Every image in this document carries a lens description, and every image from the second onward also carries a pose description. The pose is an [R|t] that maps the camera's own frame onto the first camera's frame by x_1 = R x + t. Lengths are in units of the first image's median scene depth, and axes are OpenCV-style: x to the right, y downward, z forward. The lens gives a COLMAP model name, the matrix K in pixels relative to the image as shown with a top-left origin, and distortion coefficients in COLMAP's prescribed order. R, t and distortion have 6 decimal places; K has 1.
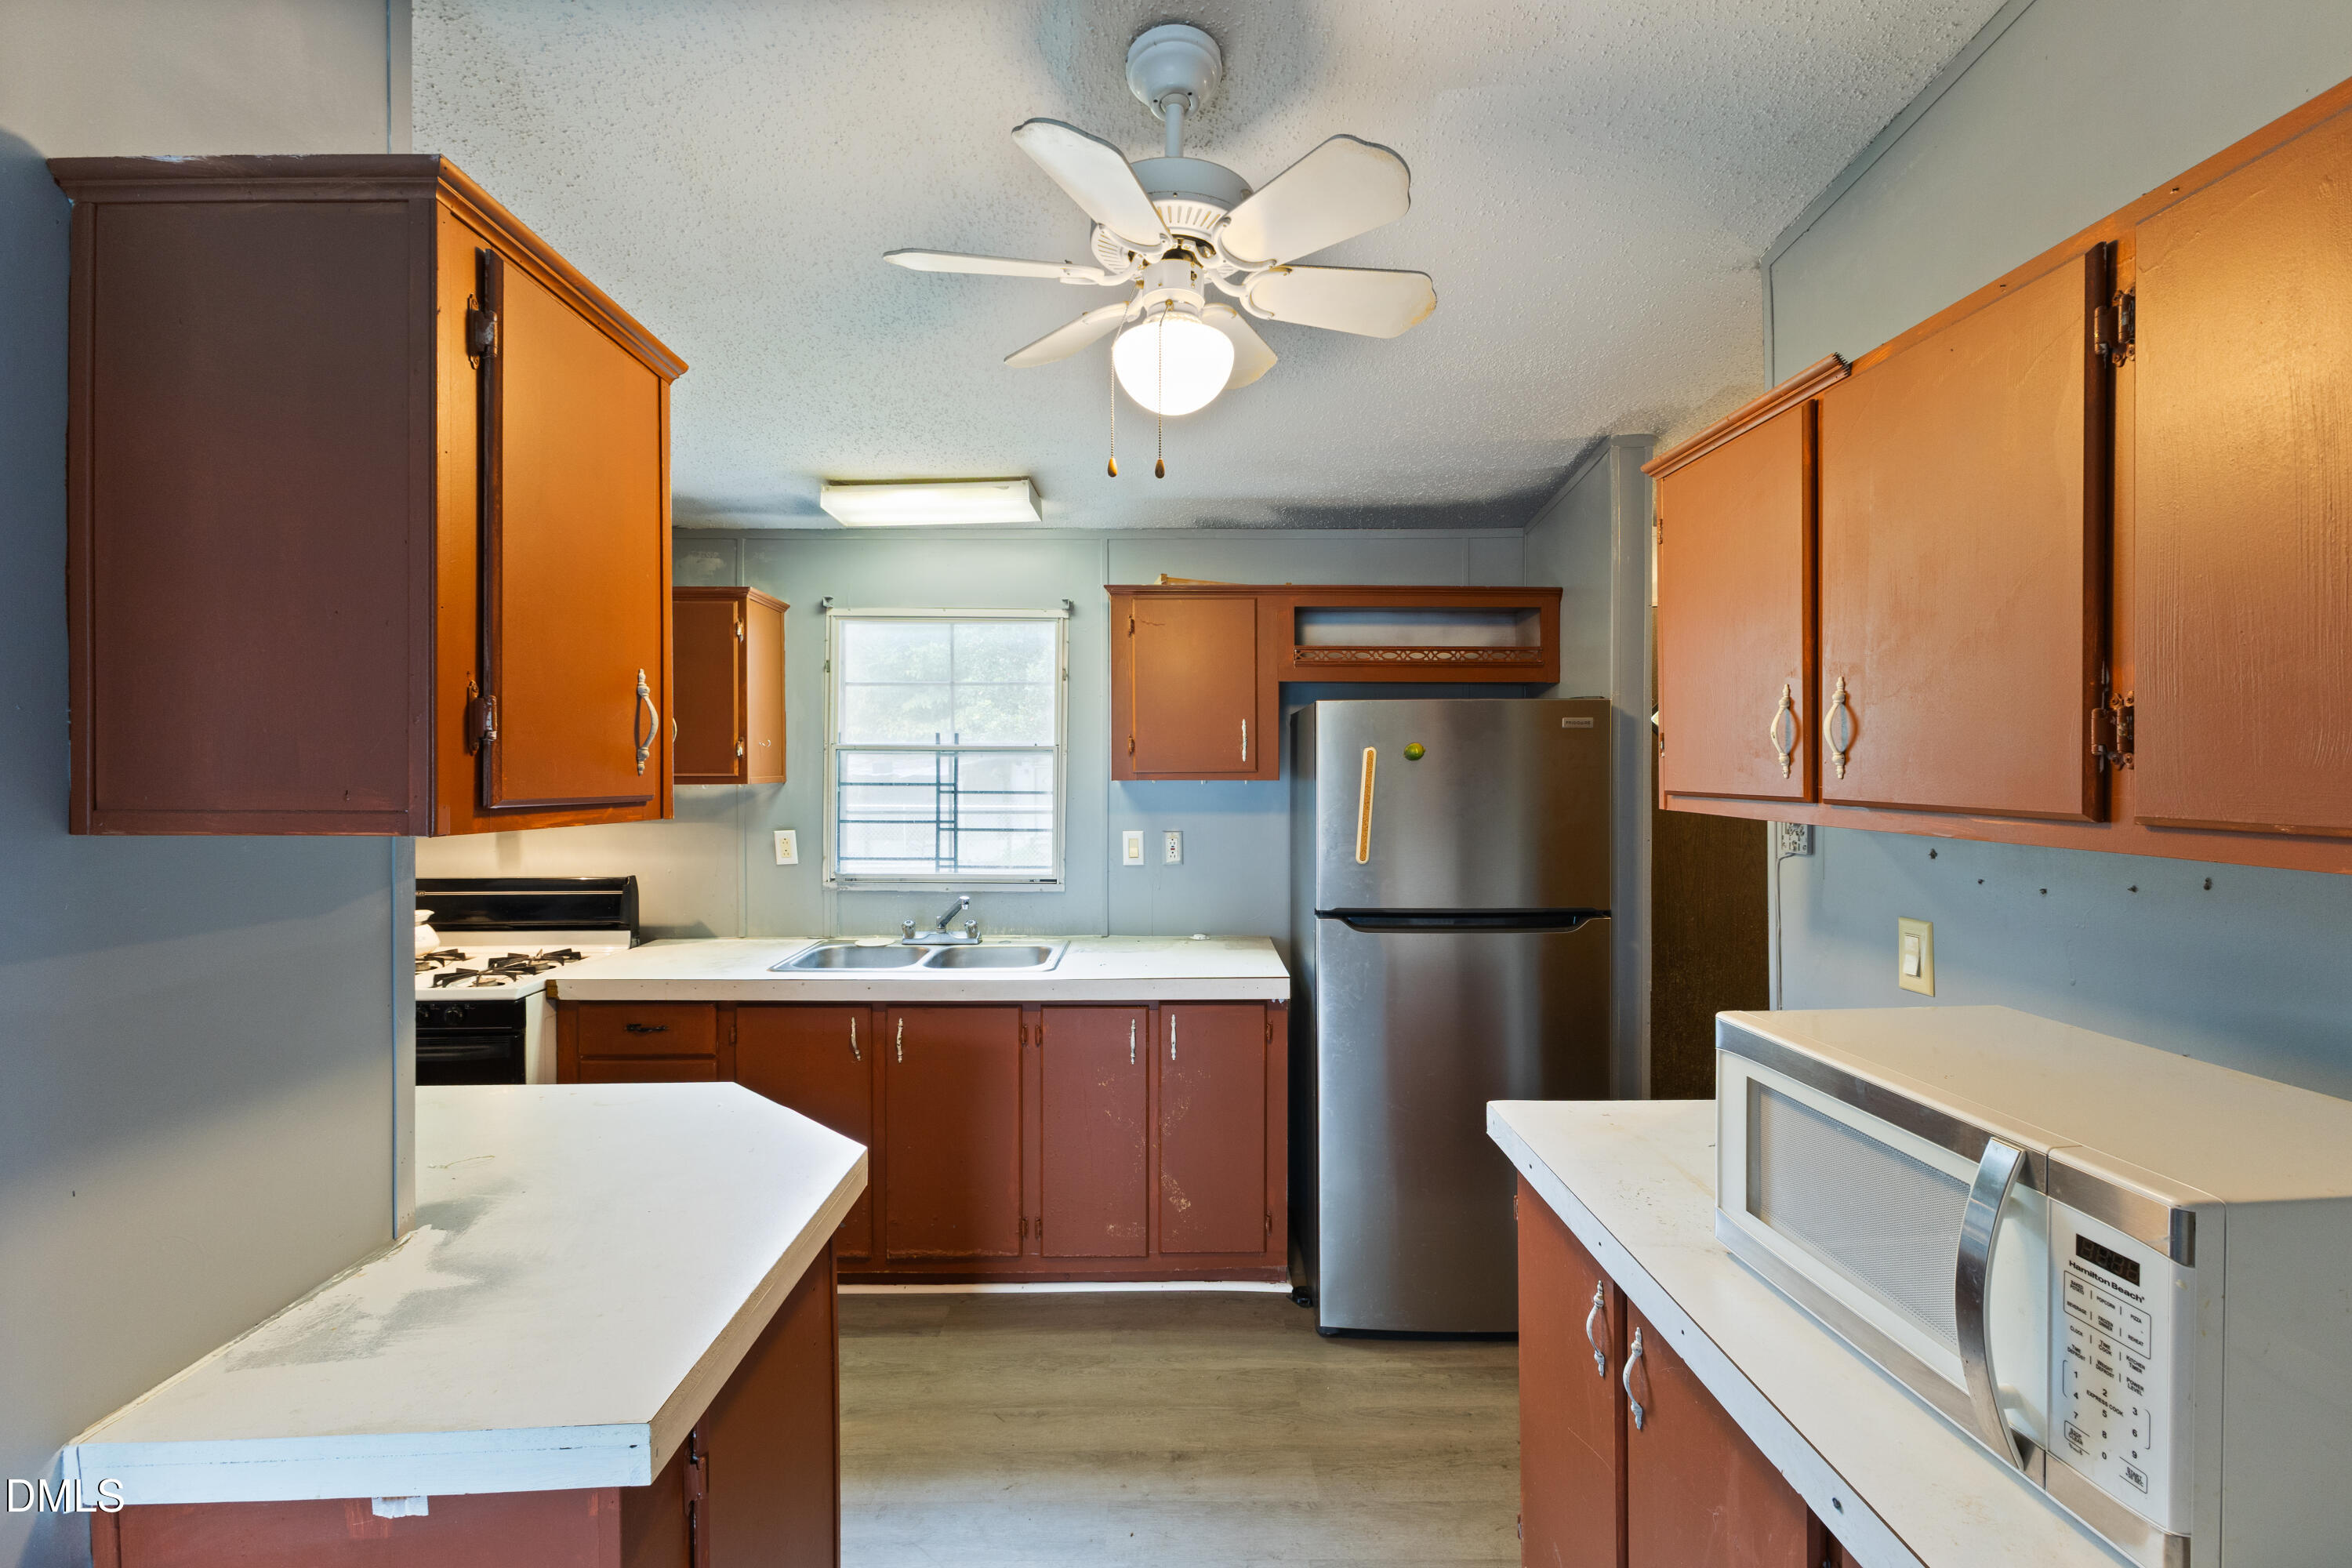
lens RADIAL K [[1018.4, 0, 1163.7], [0, 1018.4, 771.6], [0, 0, 1]] dist [0.000534, 0.001000]
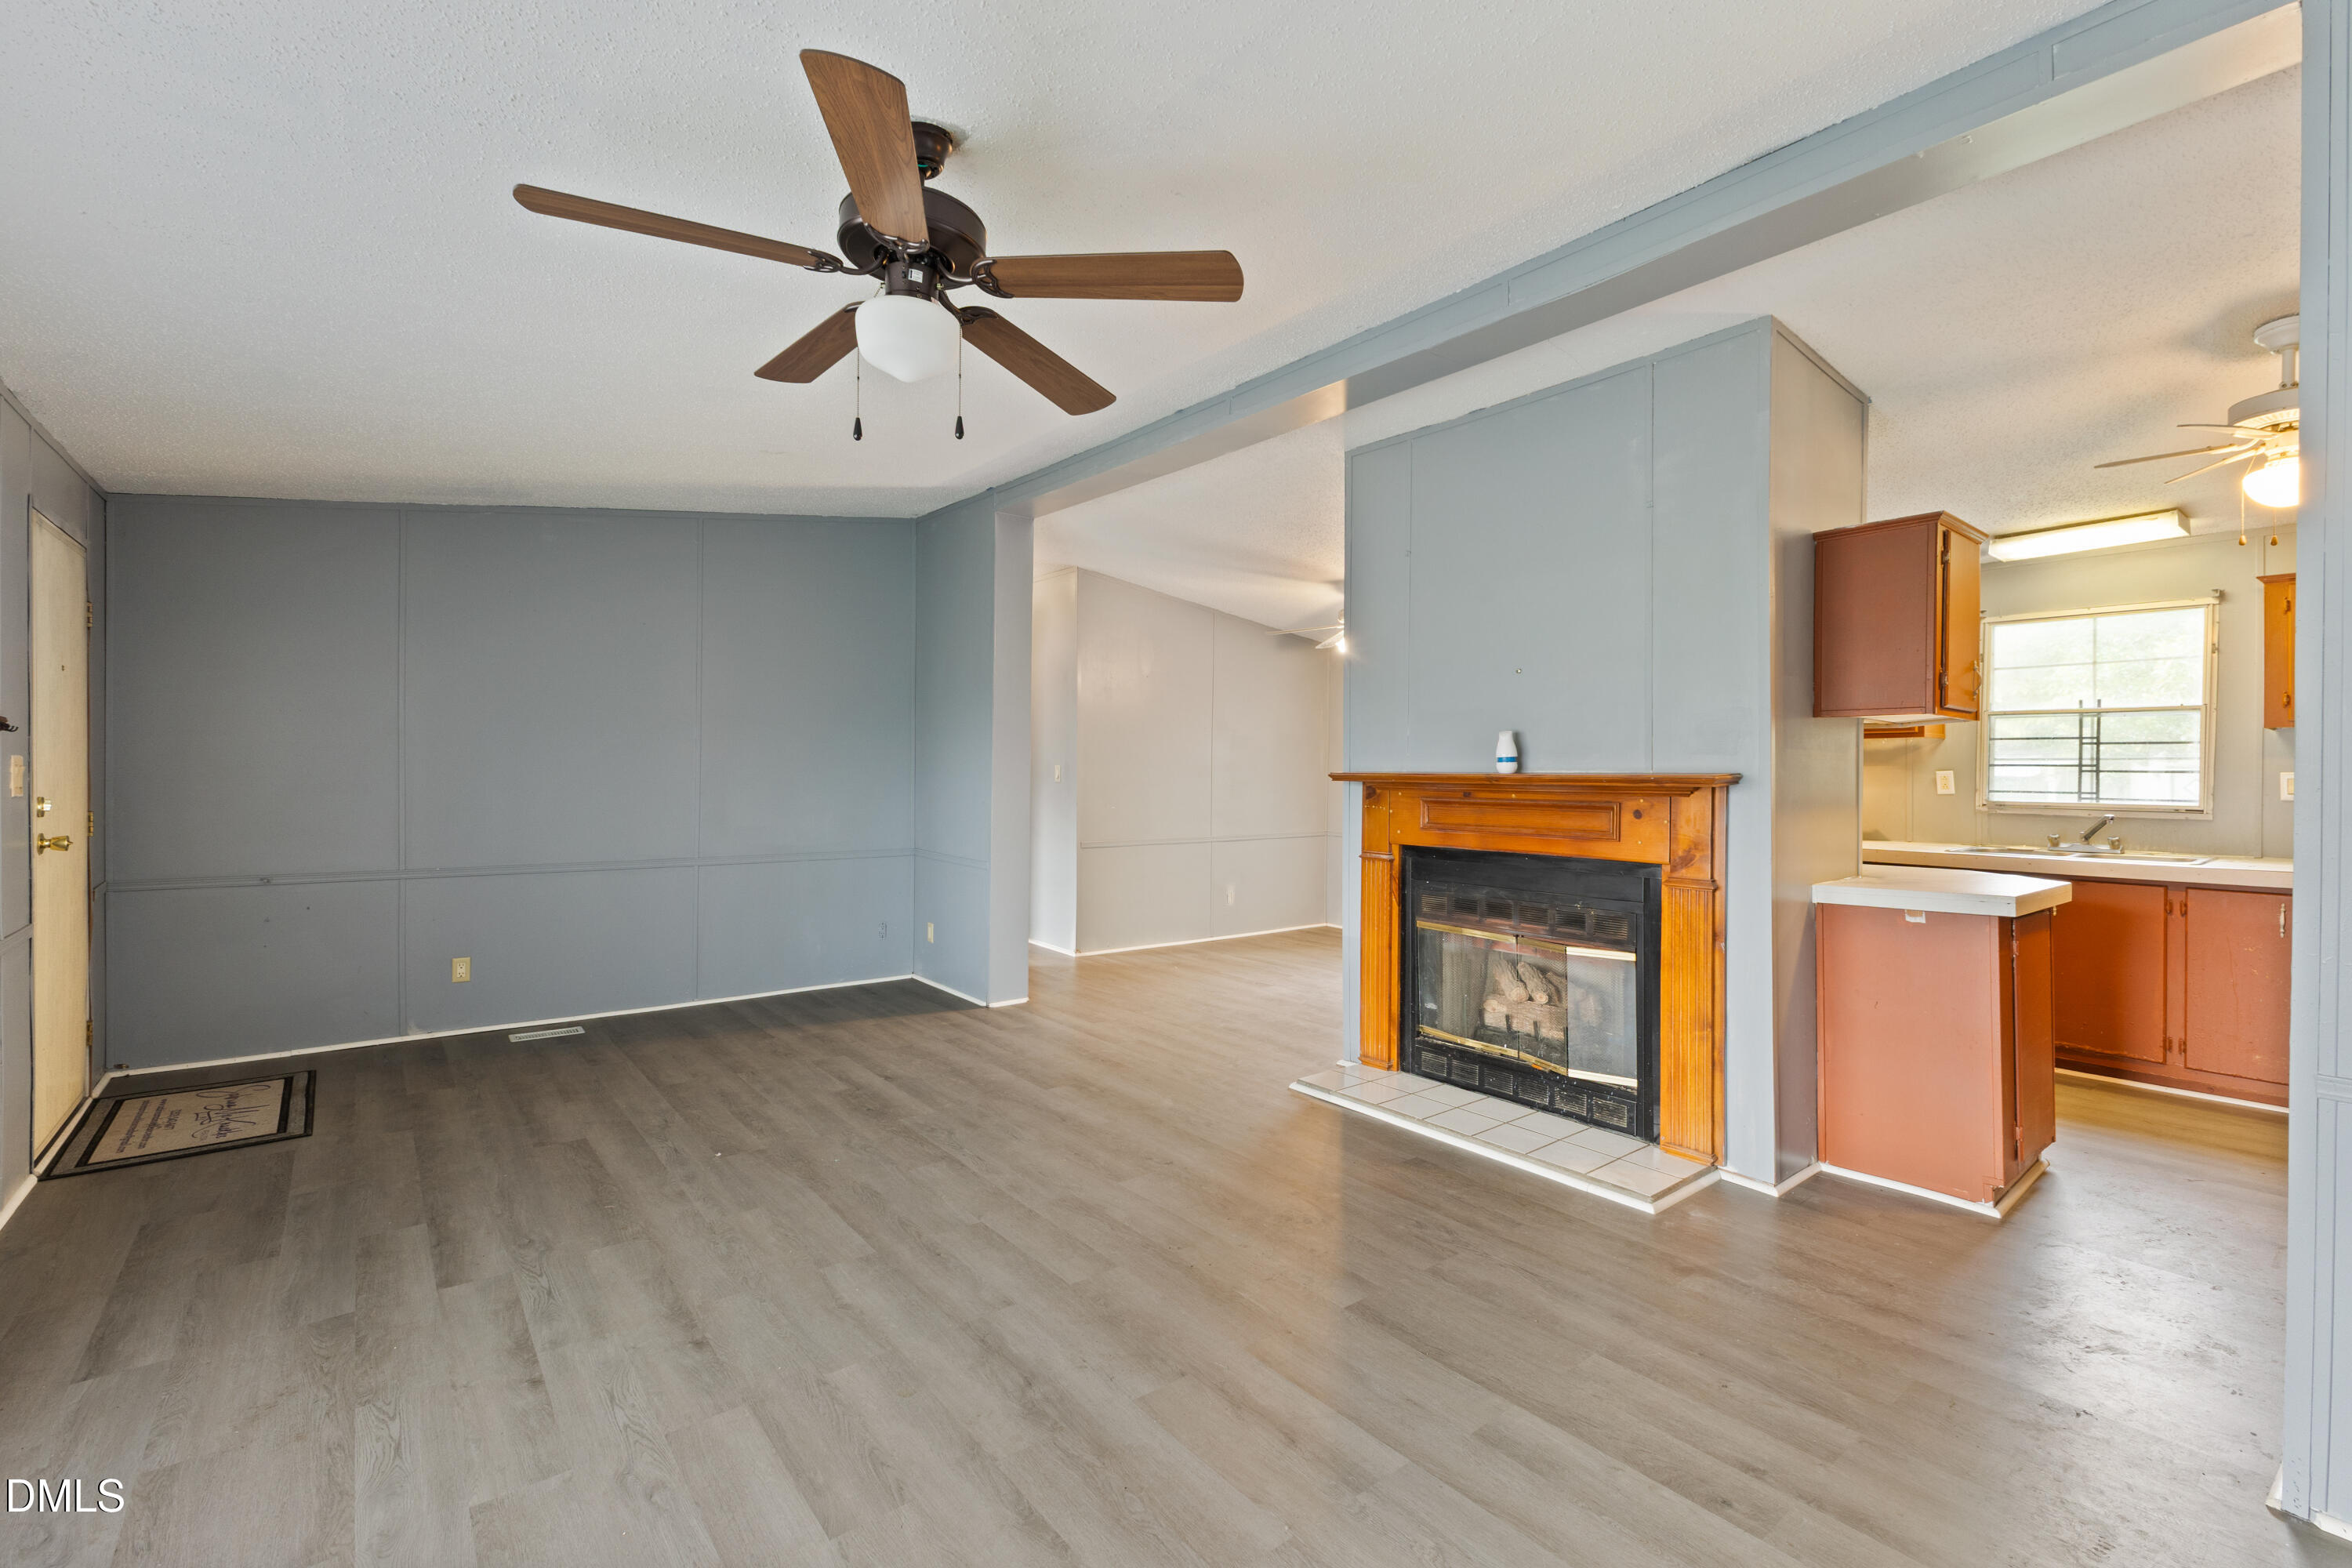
lens RADIAL K [[1018.4, 0, 1180.2], [0, 1018.4, 771.5], [0, 0, 1]] dist [0.000534, 0.001000]
pose [[0.623043, 0.005020, -0.782171, 0.093931], [-0.012249, 0.999919, -0.003339, 0.077596], [0.782091, 0.011662, 0.623055, -0.790978]]
